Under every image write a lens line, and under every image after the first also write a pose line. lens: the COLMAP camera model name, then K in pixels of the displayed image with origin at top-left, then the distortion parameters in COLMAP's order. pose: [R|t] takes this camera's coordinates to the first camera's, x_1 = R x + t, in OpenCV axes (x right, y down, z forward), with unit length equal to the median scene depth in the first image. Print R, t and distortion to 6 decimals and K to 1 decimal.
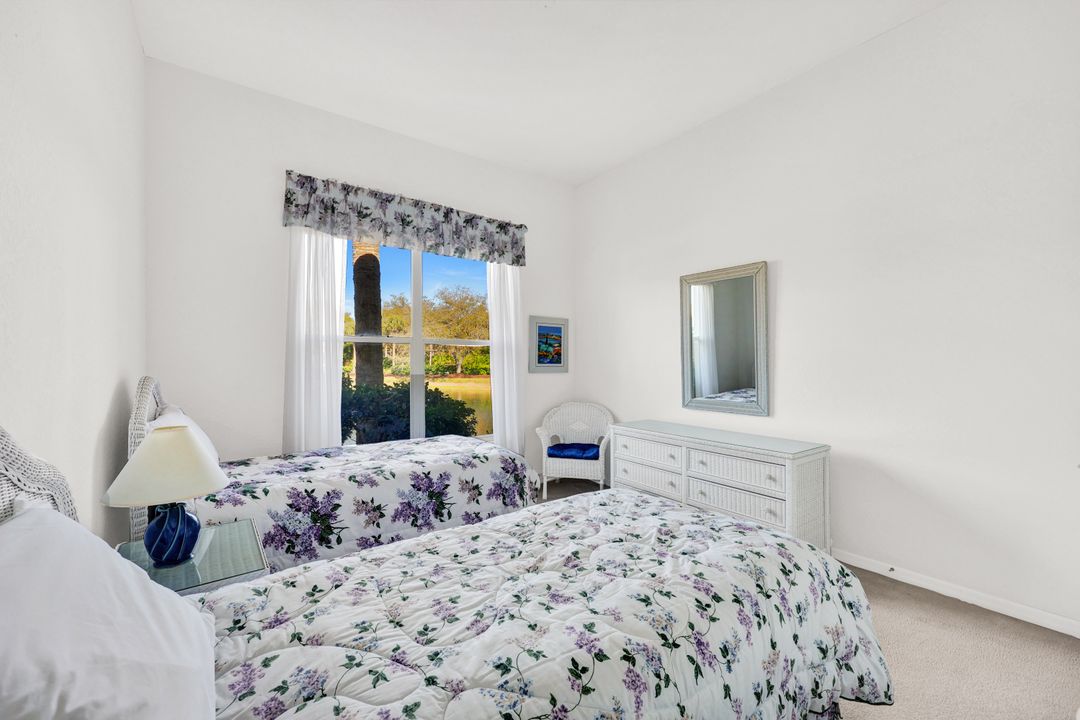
lens RADIAL K [[434.4, 0, 540.4], [0, 434.4, 357.8], [0, 0, 1]] dist [-0.001811, -0.000230]
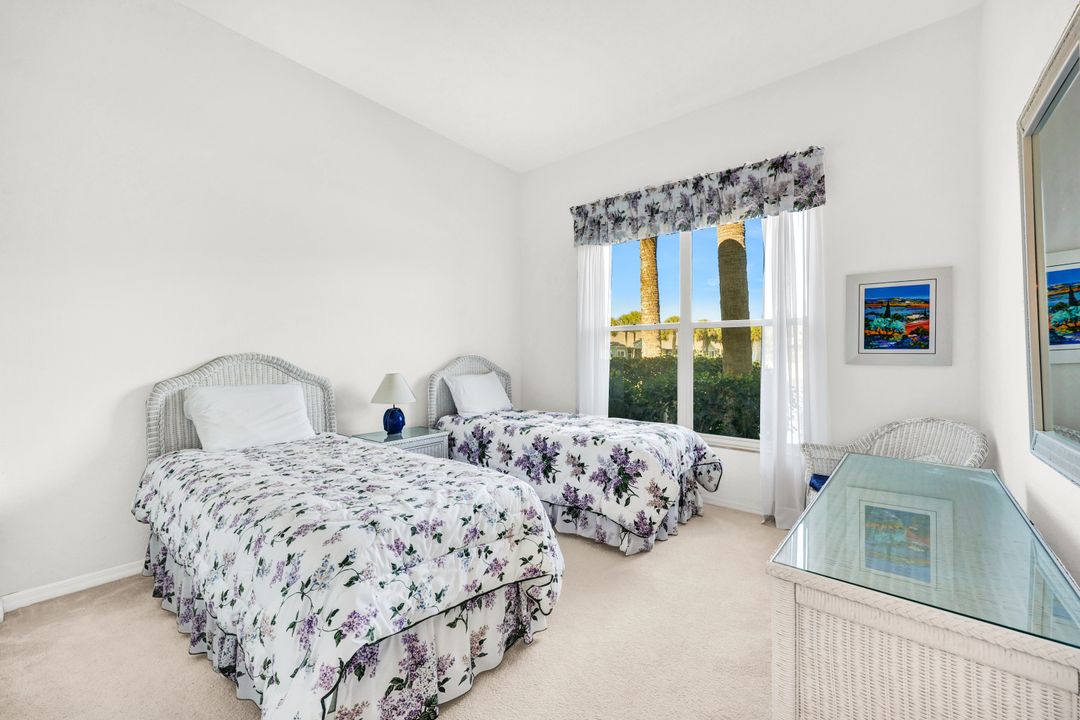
lens RADIAL K [[434.4, 0, 540.4], [0, 434.4, 357.8], [0, 0, 1]] dist [-0.001811, -0.000230]
pose [[0.244300, 0.011648, -0.969630, 0.619130], [0.006563, 0.999885, 0.013665, 0.018747], [0.969678, -0.009702, 0.244195, 0.482237]]
